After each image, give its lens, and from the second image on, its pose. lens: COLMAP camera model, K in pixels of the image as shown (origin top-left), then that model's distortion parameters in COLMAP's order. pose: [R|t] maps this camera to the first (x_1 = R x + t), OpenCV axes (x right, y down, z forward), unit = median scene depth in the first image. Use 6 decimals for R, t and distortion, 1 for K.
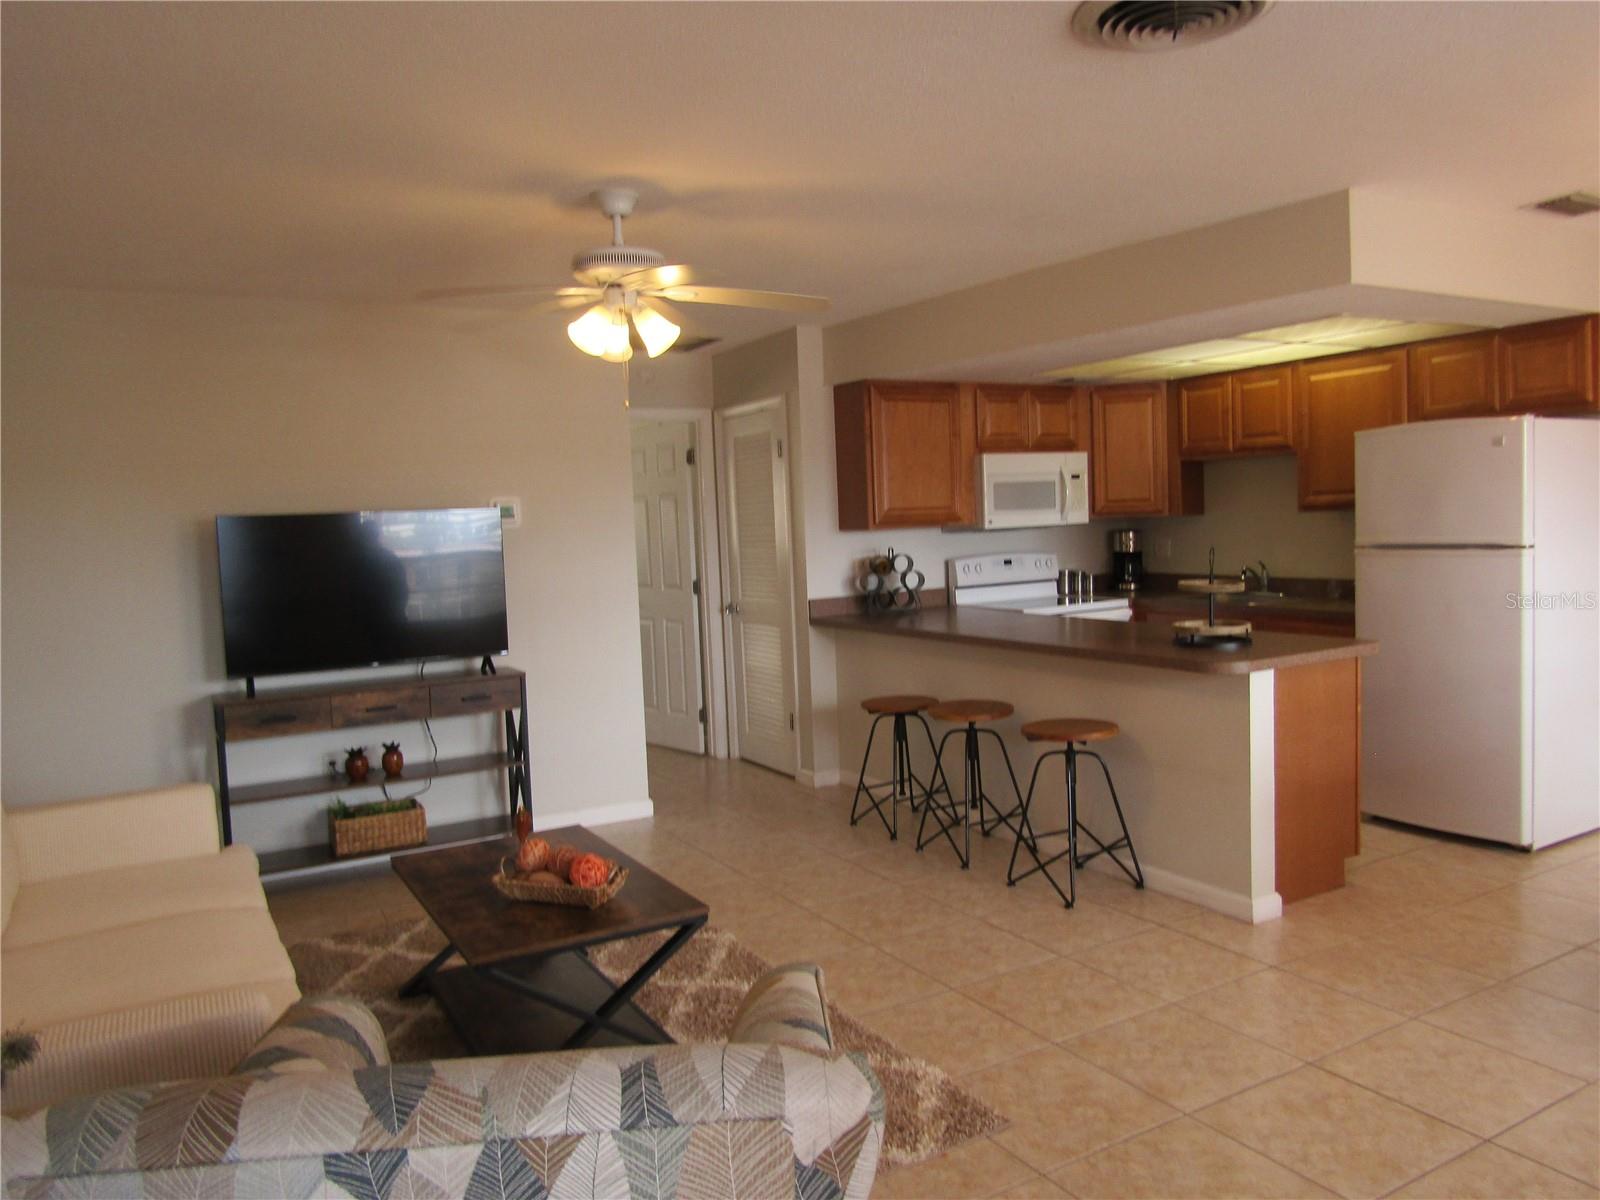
lens RADIAL K [[1143.7, 0, 797.8], [0, 1143.7, 593.8], [0, 0, 1]] dist [-0.004453, -0.000267]
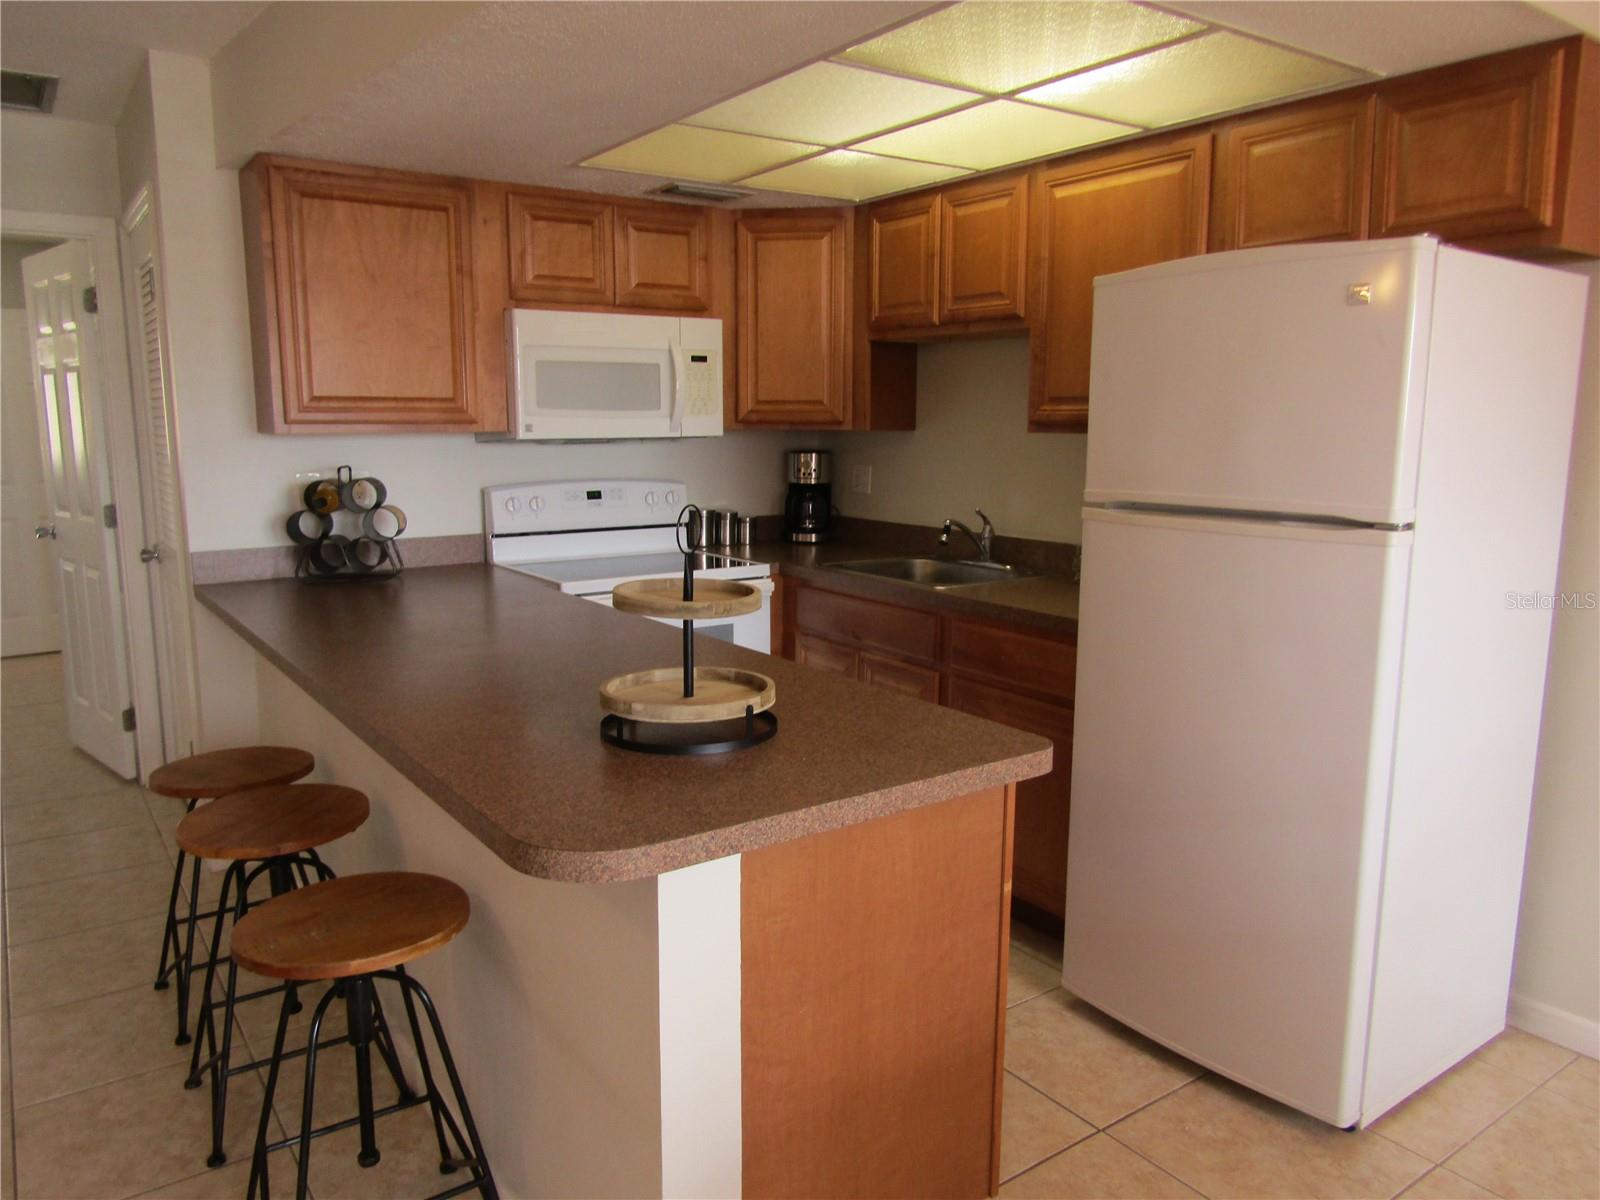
lens RADIAL K [[1143.7, 0, 797.8], [0, 1143.7, 593.8], [0, 0, 1]] dist [-0.004453, -0.000267]
pose [[0.994937, 0.027931, 0.096540, 0.249729], [-0.035976, 0.995932, 0.082618, -0.031376], [-0.093839, -0.085672, 0.991894, 0.398230]]
